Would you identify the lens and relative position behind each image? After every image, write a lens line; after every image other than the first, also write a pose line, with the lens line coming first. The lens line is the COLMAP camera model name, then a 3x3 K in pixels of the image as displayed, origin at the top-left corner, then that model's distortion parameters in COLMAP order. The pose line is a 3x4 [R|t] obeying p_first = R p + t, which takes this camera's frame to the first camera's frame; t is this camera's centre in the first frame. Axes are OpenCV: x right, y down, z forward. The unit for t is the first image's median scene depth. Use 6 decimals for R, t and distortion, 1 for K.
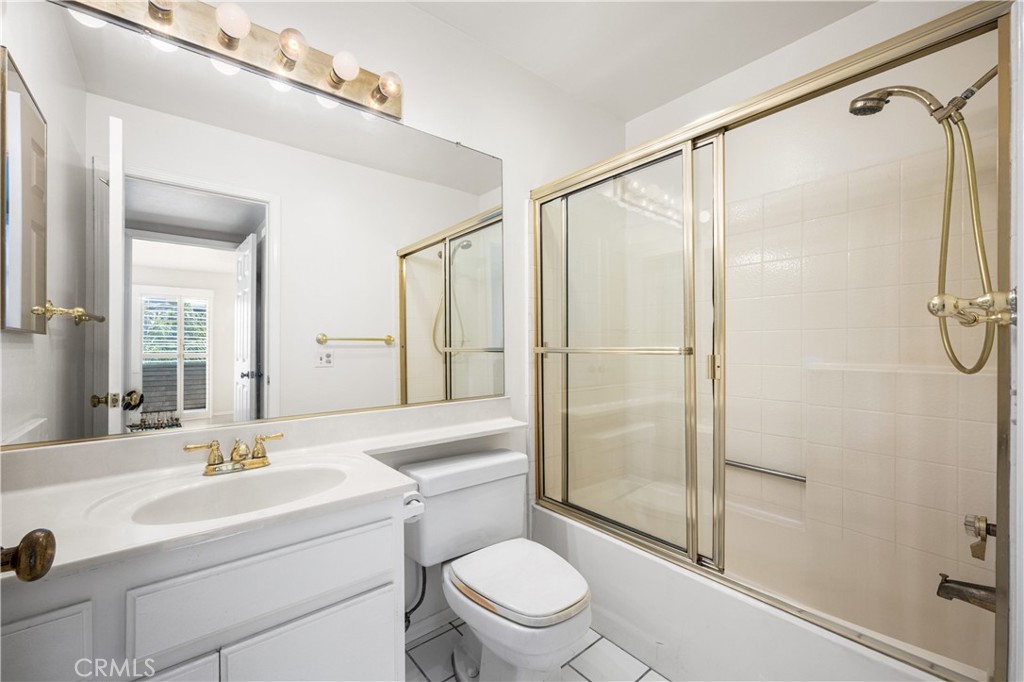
lens RADIAL K [[419.2, 0, 508.9], [0, 419.2, 343.9], [0, 0, 1]] dist [-0.000873, -0.000036]
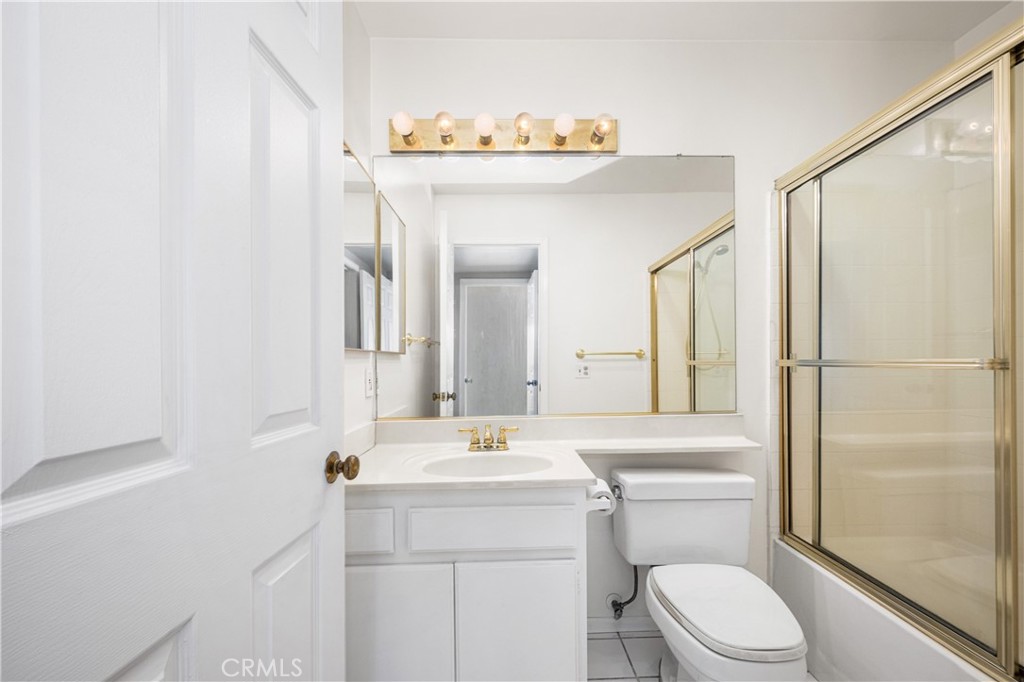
lens RADIAL K [[412.4, 0, 514.3], [0, 412.4, 359.4], [0, 0, 1]] dist [-0.000475, -0.000414]
pose [[0.789160, -0.007616, -0.614141, 0.161089], [0.011067, 0.999937, 0.001821, -0.000501], [0.614088, -0.008234, 0.789194, -0.013206]]
